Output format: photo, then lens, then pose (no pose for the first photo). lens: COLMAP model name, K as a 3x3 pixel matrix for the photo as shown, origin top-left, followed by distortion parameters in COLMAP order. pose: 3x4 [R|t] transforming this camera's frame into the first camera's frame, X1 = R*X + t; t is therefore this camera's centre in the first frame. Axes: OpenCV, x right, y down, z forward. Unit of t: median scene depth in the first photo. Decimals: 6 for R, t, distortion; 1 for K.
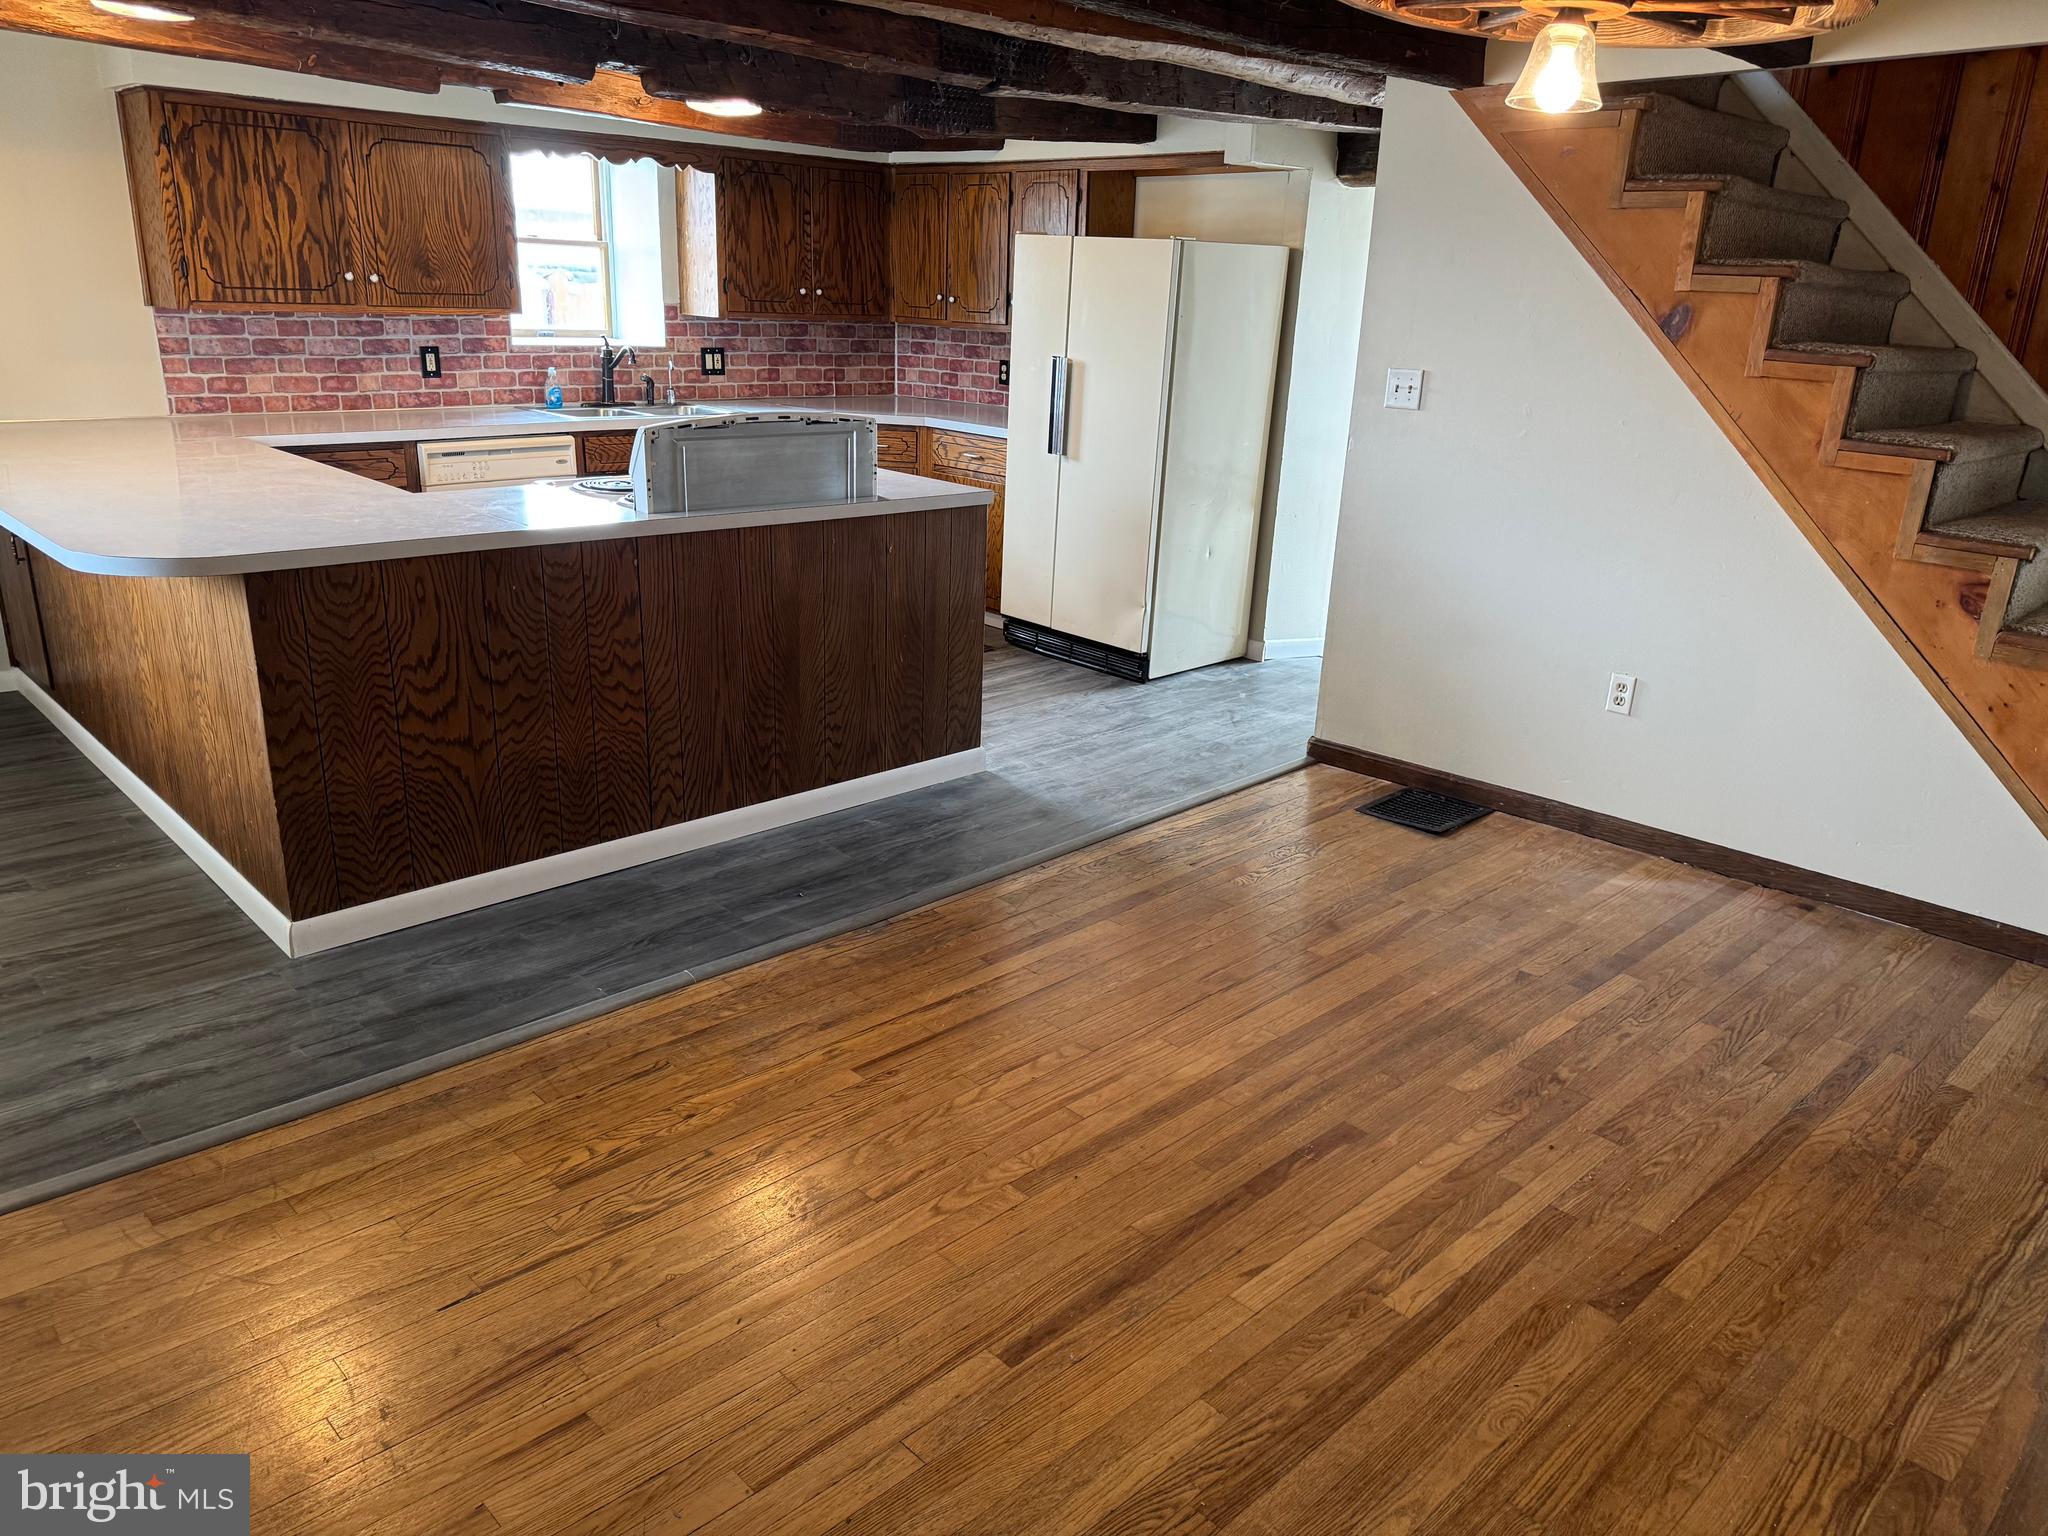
lens RADIAL K [[1448.9, 0, 1029.6], [0, 1448.9, 748.0], [0, 0, 1]] dist [0.033008, 0.000195]
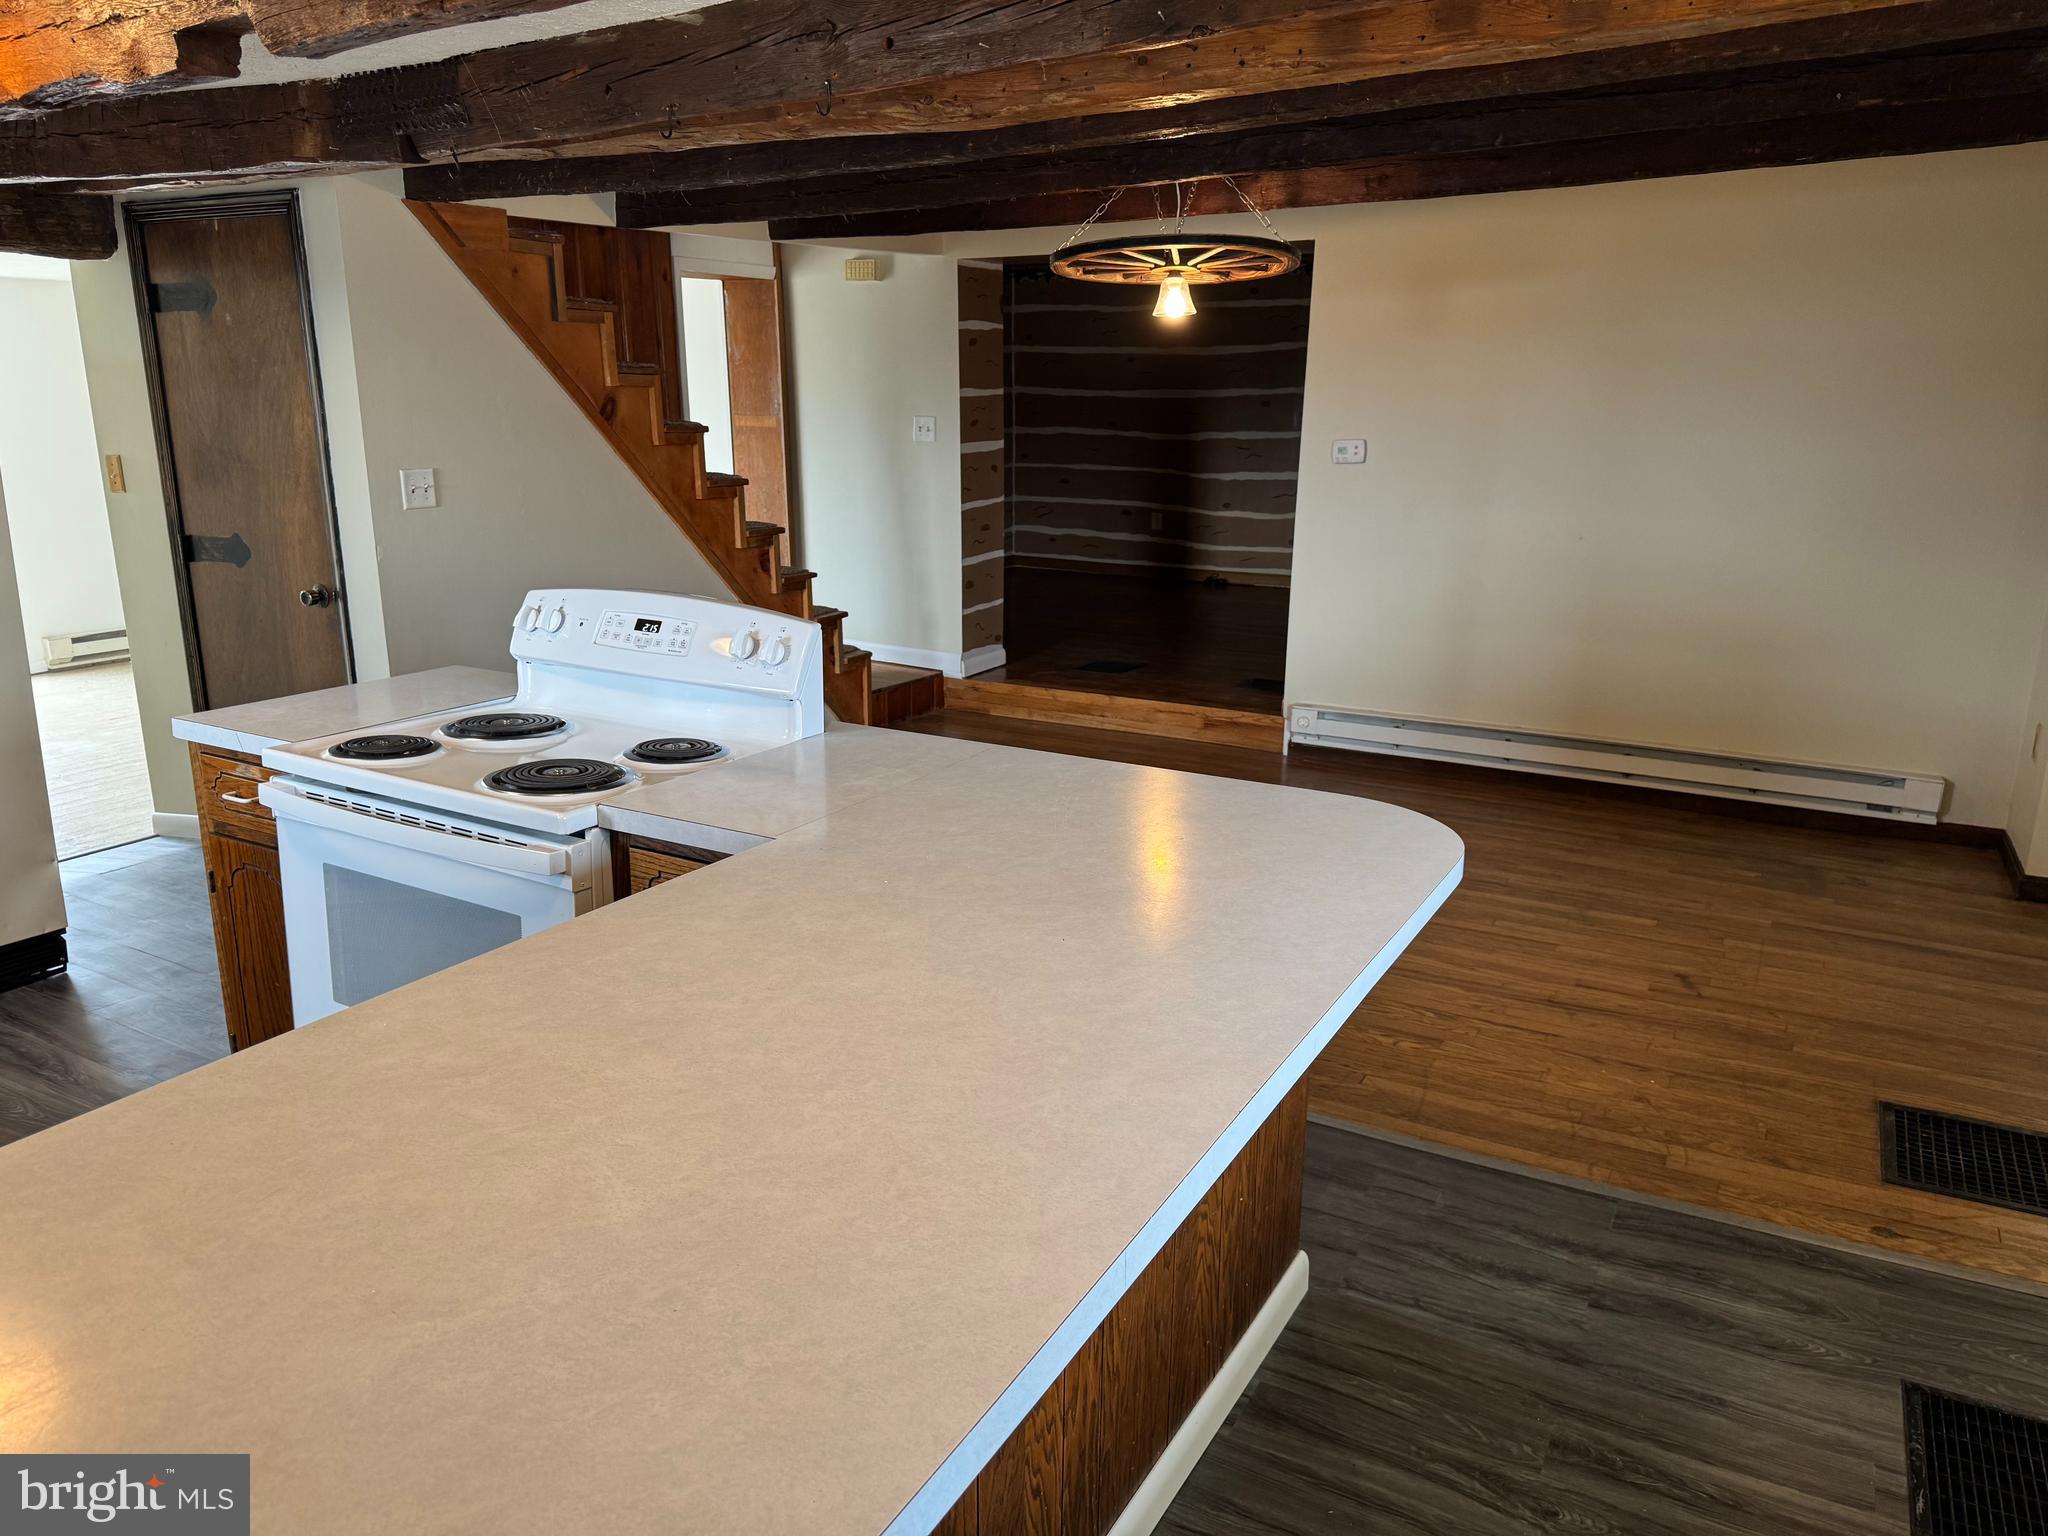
lens RADIAL K [[1448.9, 0, 1025.8], [0, 1448.9, 775.6], [0, 0, 1]] dist [0.033008, 0.000195]
pose [[-0.289567, -0.274325, 0.917004, -1.210951], [0.288824, 0.888349, 0.356956, -0.458942], [-0.912541, 0.368215, -0.178005, 1.300879]]
